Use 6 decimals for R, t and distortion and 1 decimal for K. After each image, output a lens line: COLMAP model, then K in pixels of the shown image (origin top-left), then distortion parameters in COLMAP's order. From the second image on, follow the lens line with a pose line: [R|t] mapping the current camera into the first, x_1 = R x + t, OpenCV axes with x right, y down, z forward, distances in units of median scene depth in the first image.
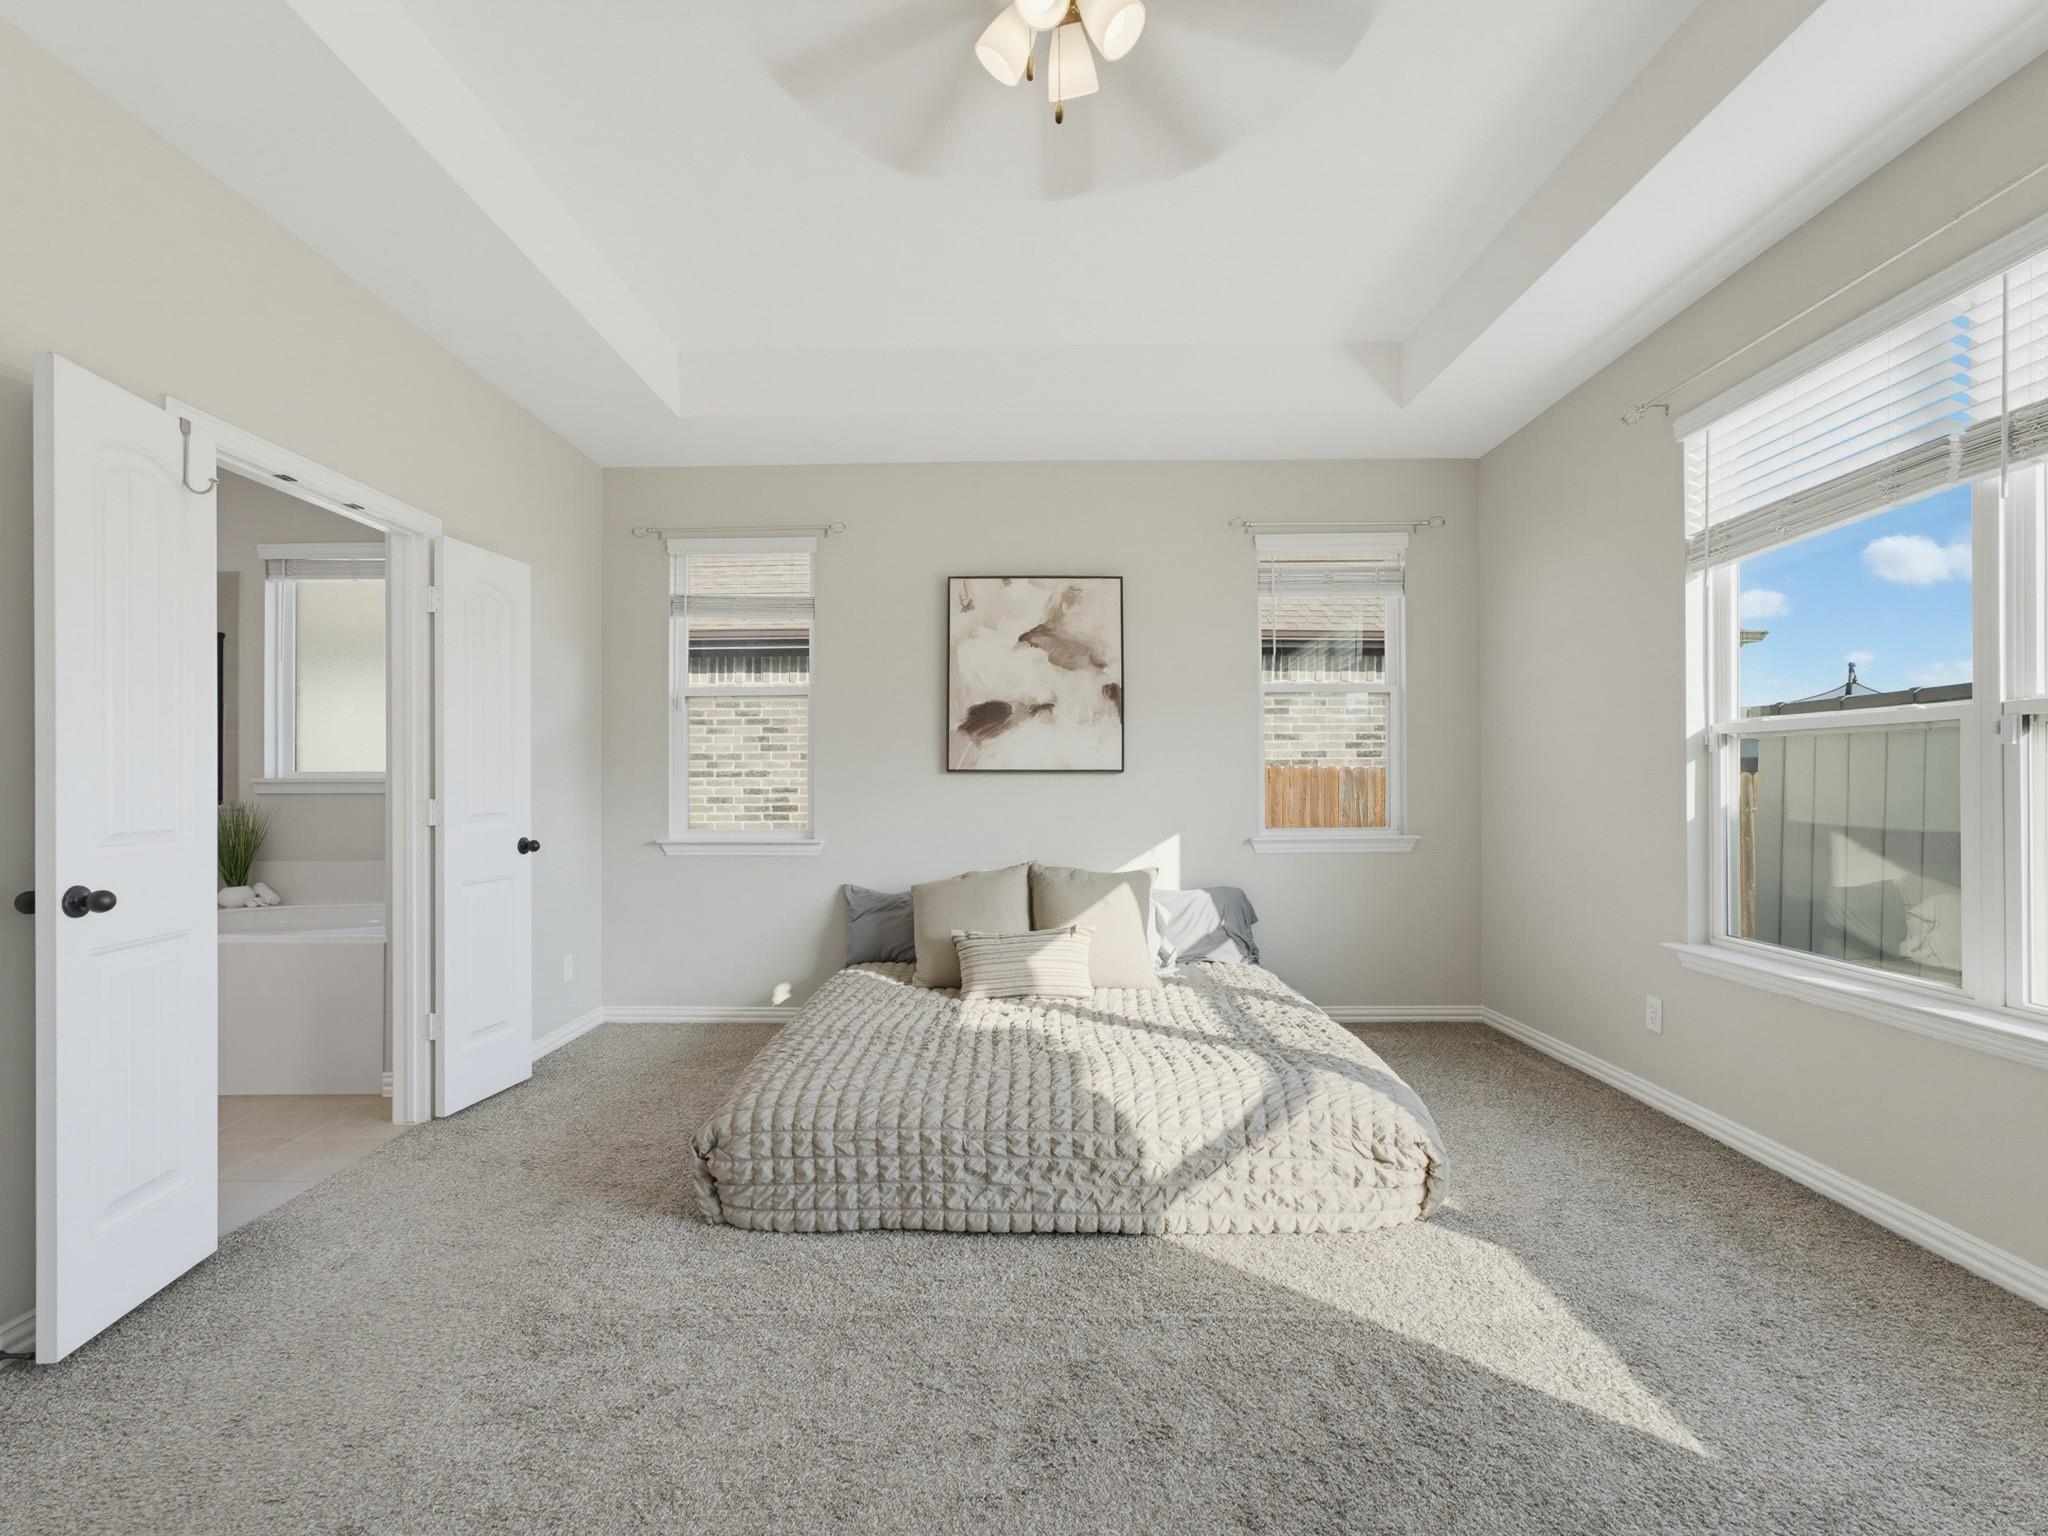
lens RADIAL K [[943.0, 0, 1024.9], [0, 943.0, 774.2], [0, 0, 1]] dist [-0.025084, 0.012005]
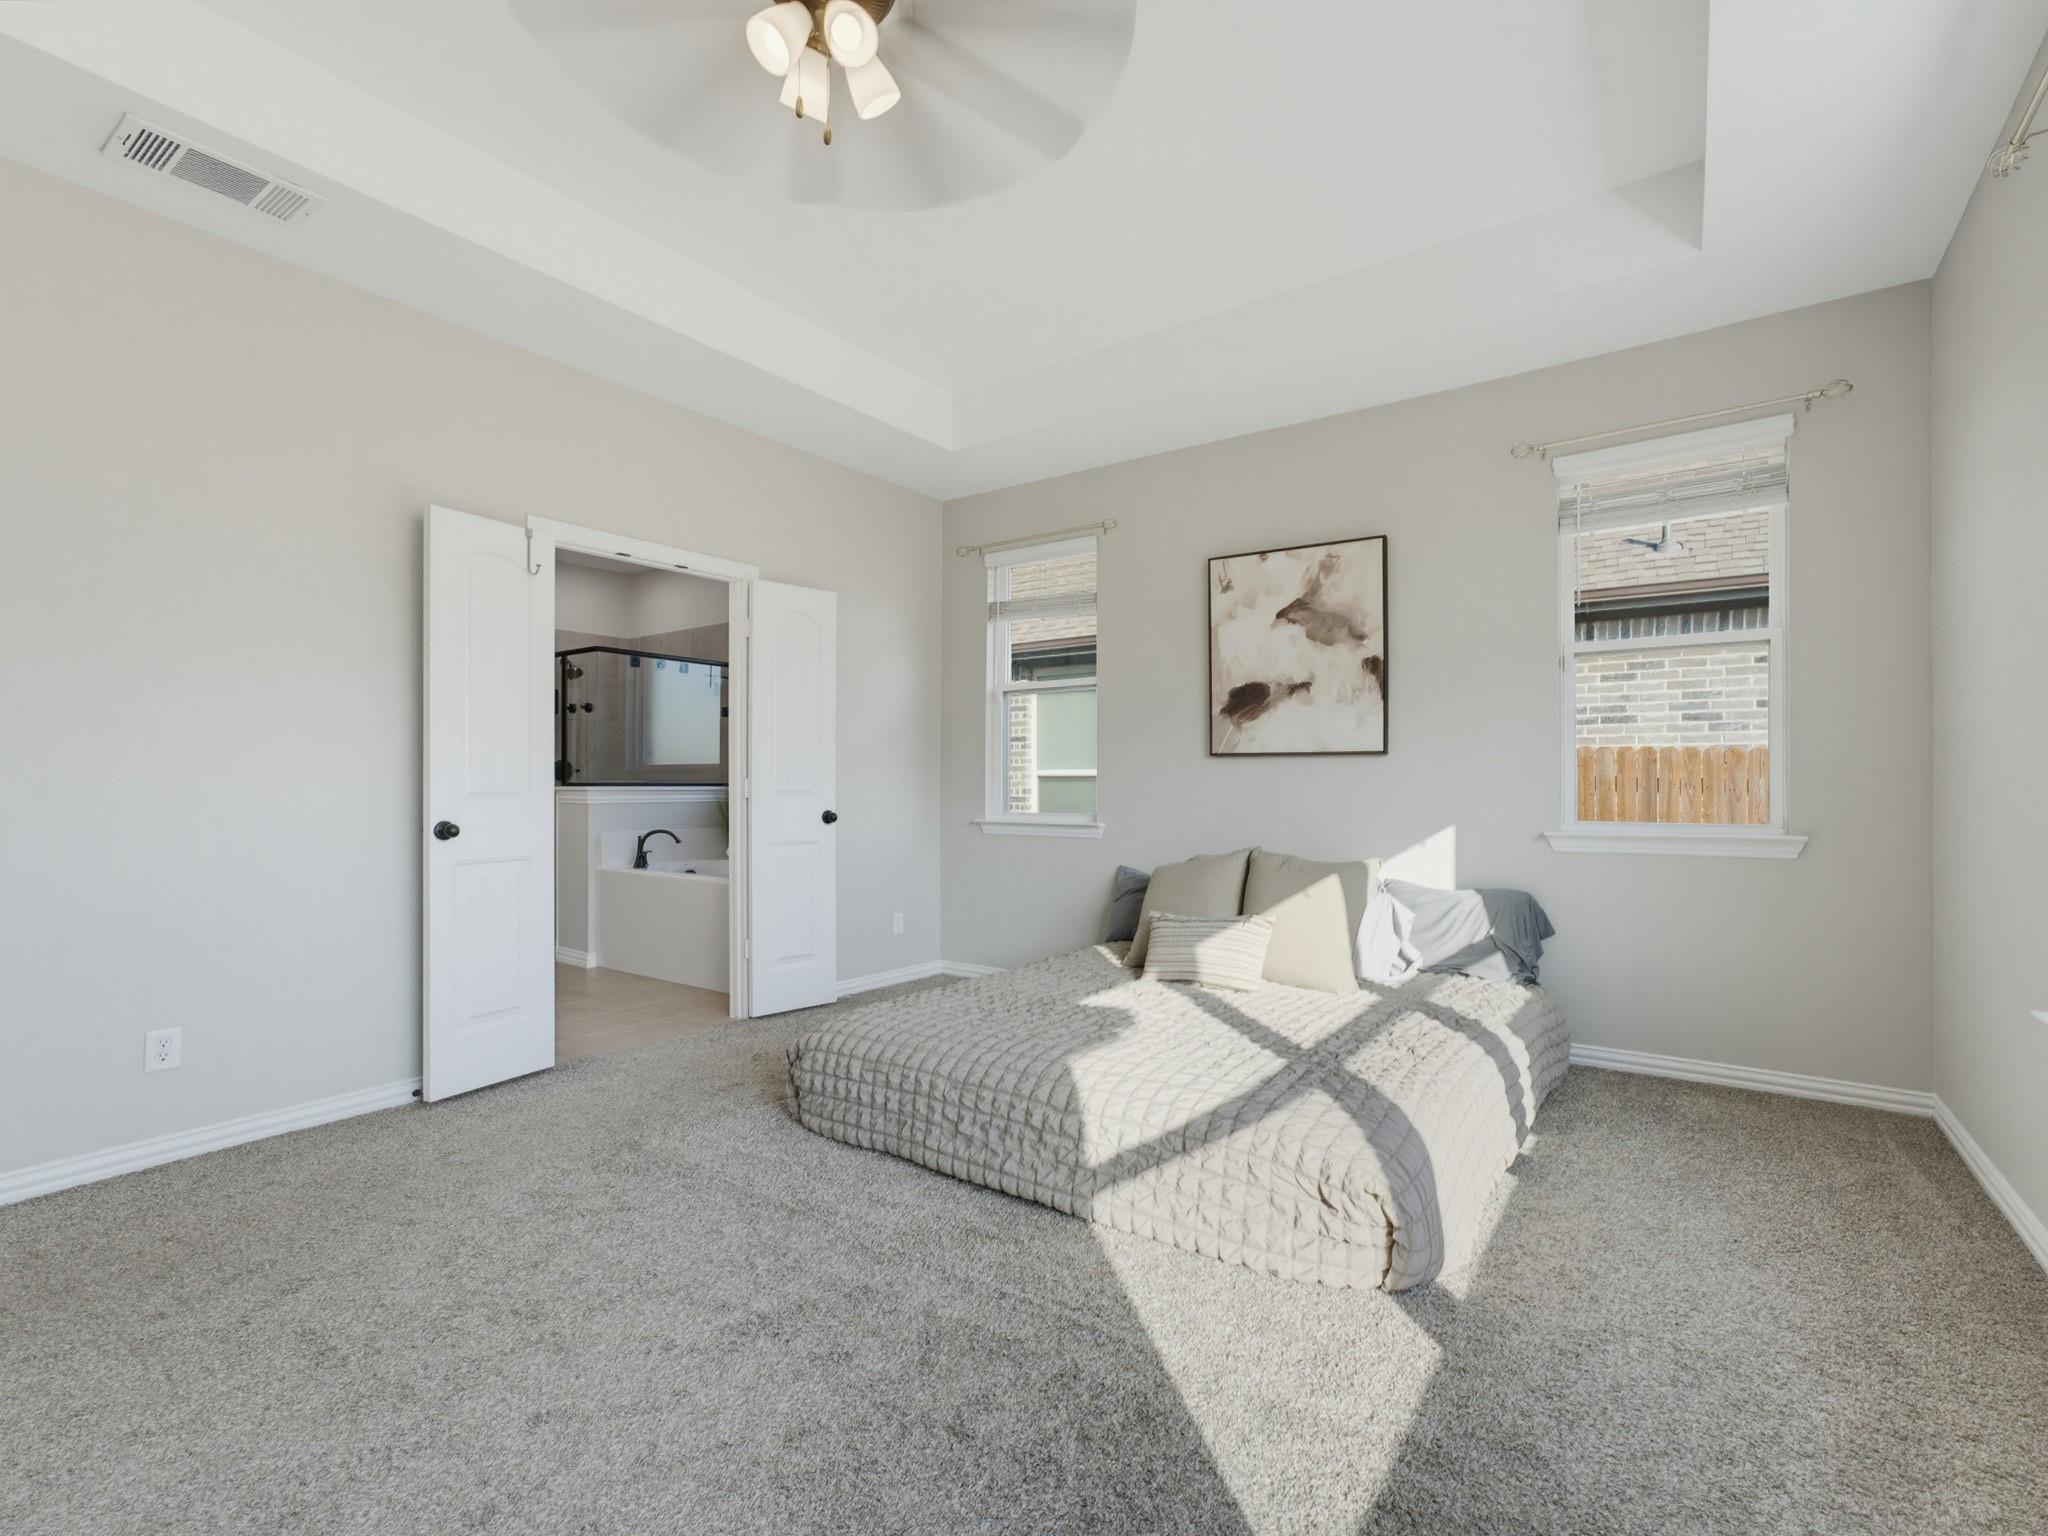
lens RADIAL K [[943.0, 0, 1093.0], [0, 943.0, 780.1], [0, 0, 1]] dist [-0.025084, 0.012005]
pose [[0.838197, 0.003175, -0.545359, 0.544376], [0.001343, 0.999968, 0.007886, 0.022520], [0.545366, -0.007343, 0.838166, 0.155612]]
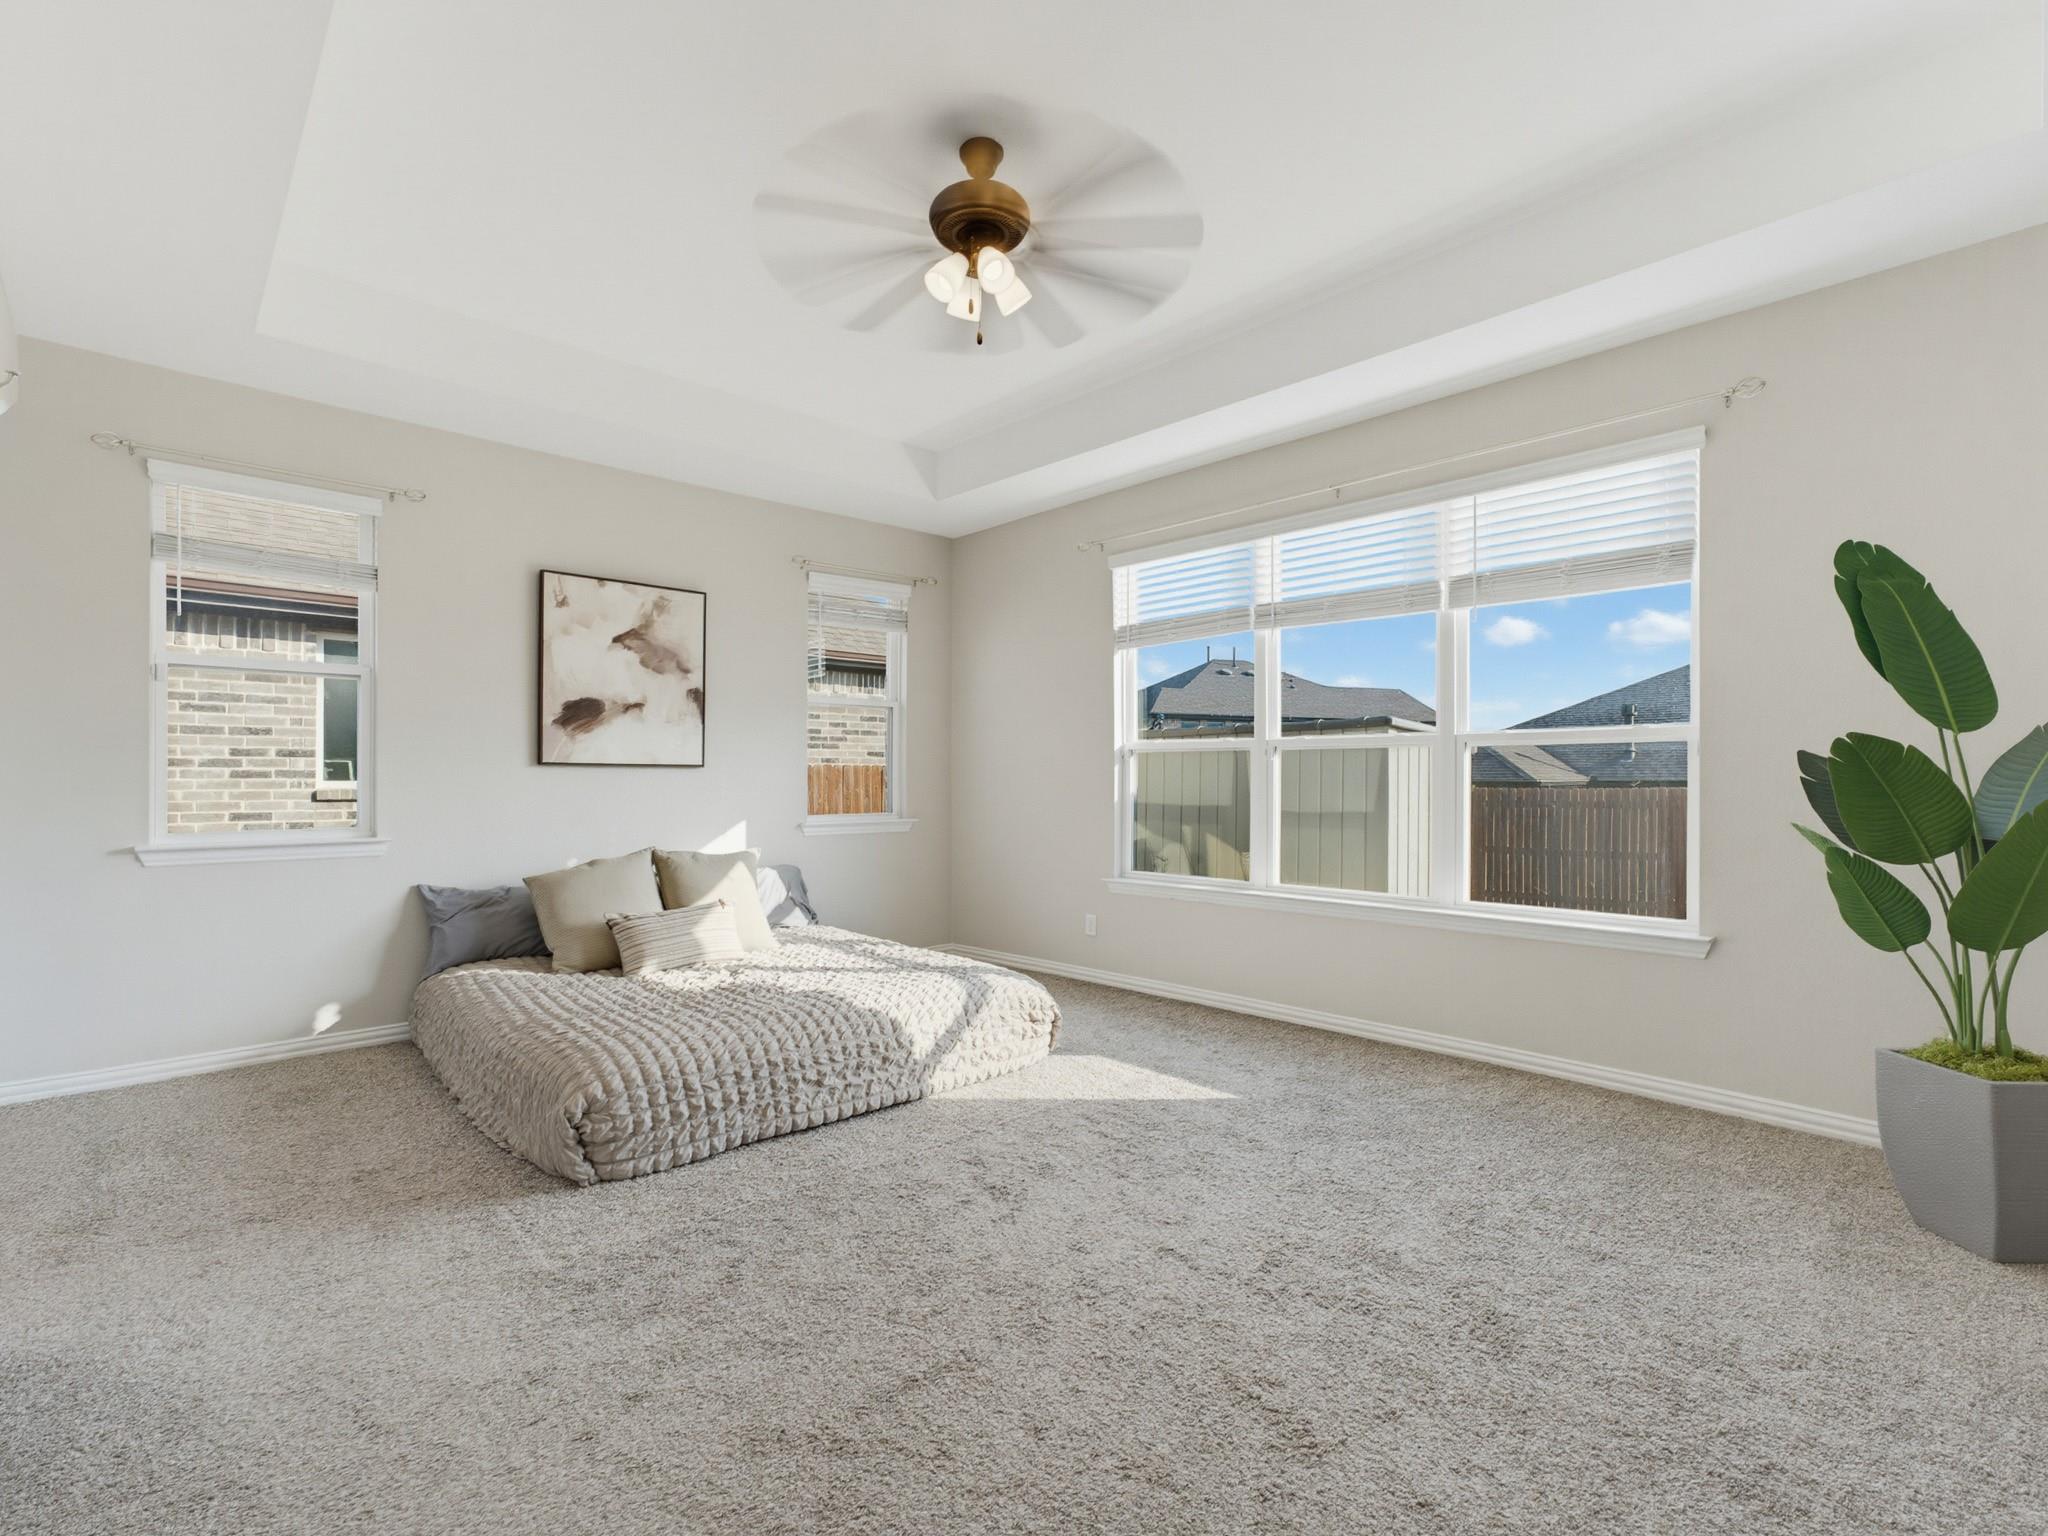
lens RADIAL K [[943.0, 0, 1019.4], [0, 943.0, 750.6], [0, 0, 1]] dist [-0.025084, 0.012005]
pose [[0.725845, 0.024341, 0.687427, -0.598117], [-0.010176, 0.999644, -0.024652, 0.002175], [-0.687783, 0.010899, 0.725834, -0.104287]]
